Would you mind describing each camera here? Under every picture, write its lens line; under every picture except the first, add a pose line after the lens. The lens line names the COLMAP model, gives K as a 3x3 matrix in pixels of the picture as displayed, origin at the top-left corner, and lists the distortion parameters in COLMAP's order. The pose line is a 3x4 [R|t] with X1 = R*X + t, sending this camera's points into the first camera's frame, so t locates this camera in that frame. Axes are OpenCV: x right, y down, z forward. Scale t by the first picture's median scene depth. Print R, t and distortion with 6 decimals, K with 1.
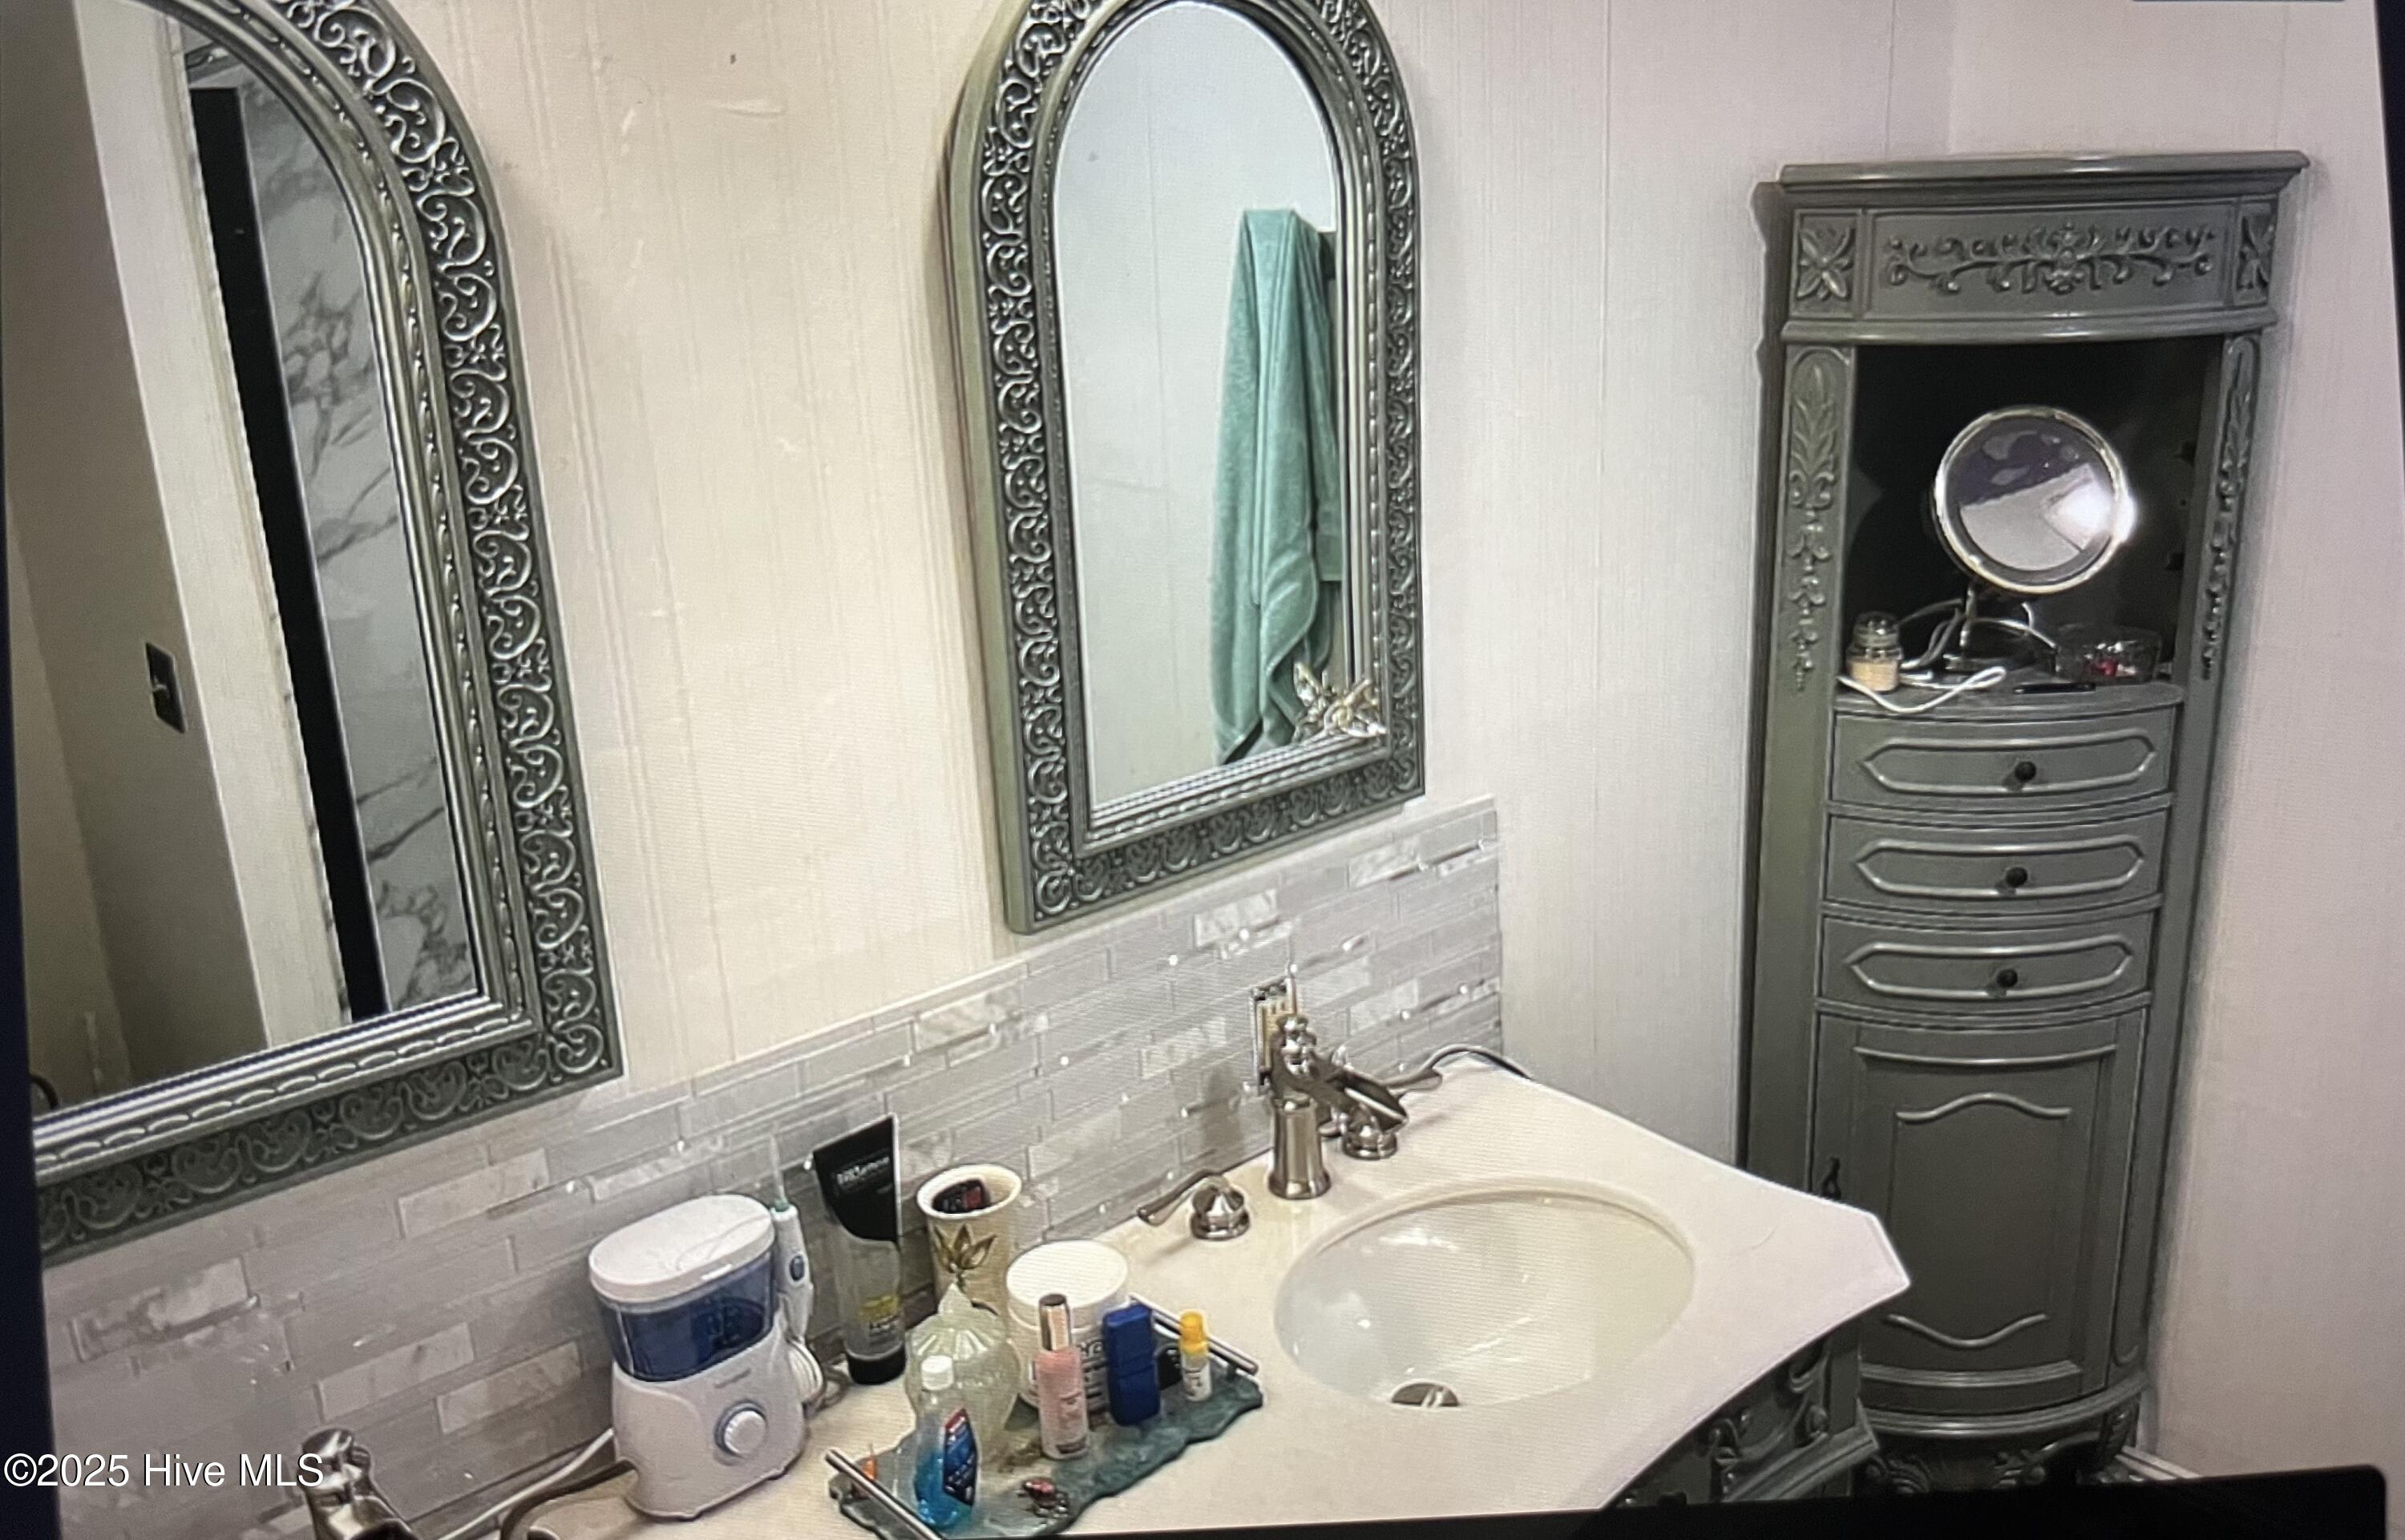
lens RADIAL K [[2038.4, 0, 1204.9], [0, 2038.4, 773.5], [0, 0, 1]] dist [0.081361, -0.236534]
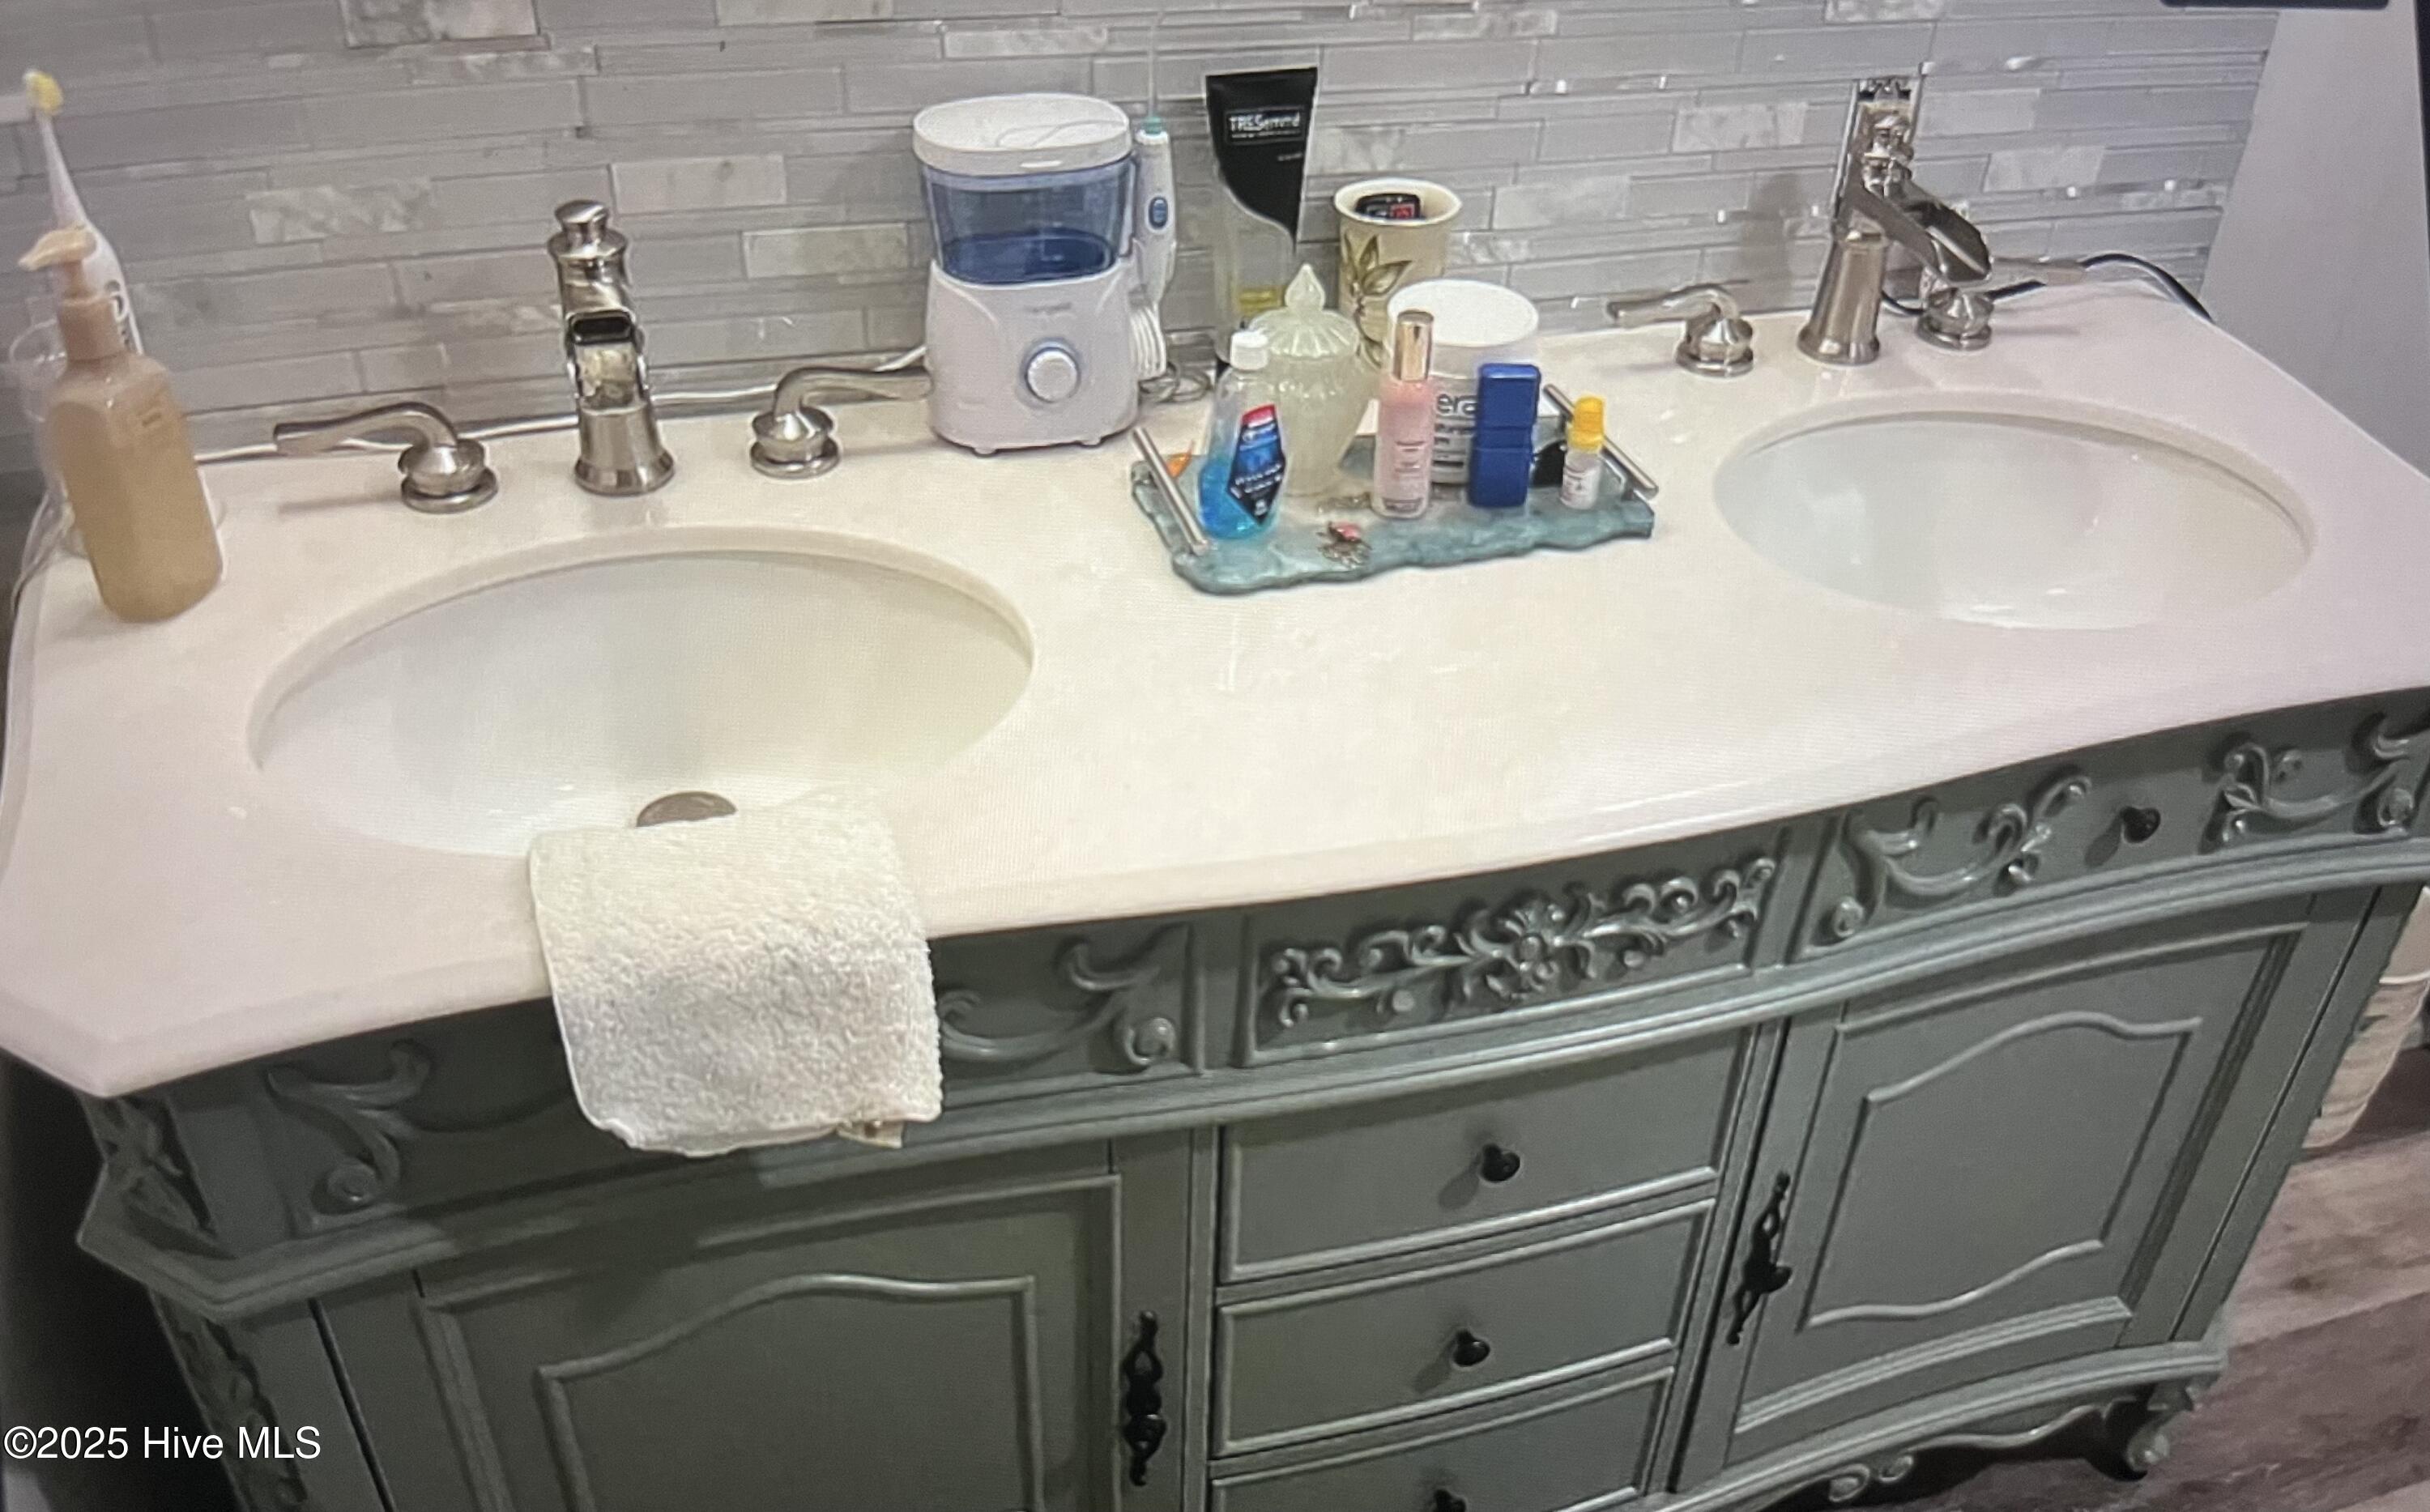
lens RADIAL K [[2070.5, 0, 1216.8], [0, 2070.5, 758.9], [0, 0, 1]] dist [0.070921, -0.226336]
pose [[0.895712, 0.324518, -0.303954, 0.143485], [-0.212983, 0.913220, 0.347373, 0.136313], [0.390305, -0.246410, 0.887099, 0.189774]]
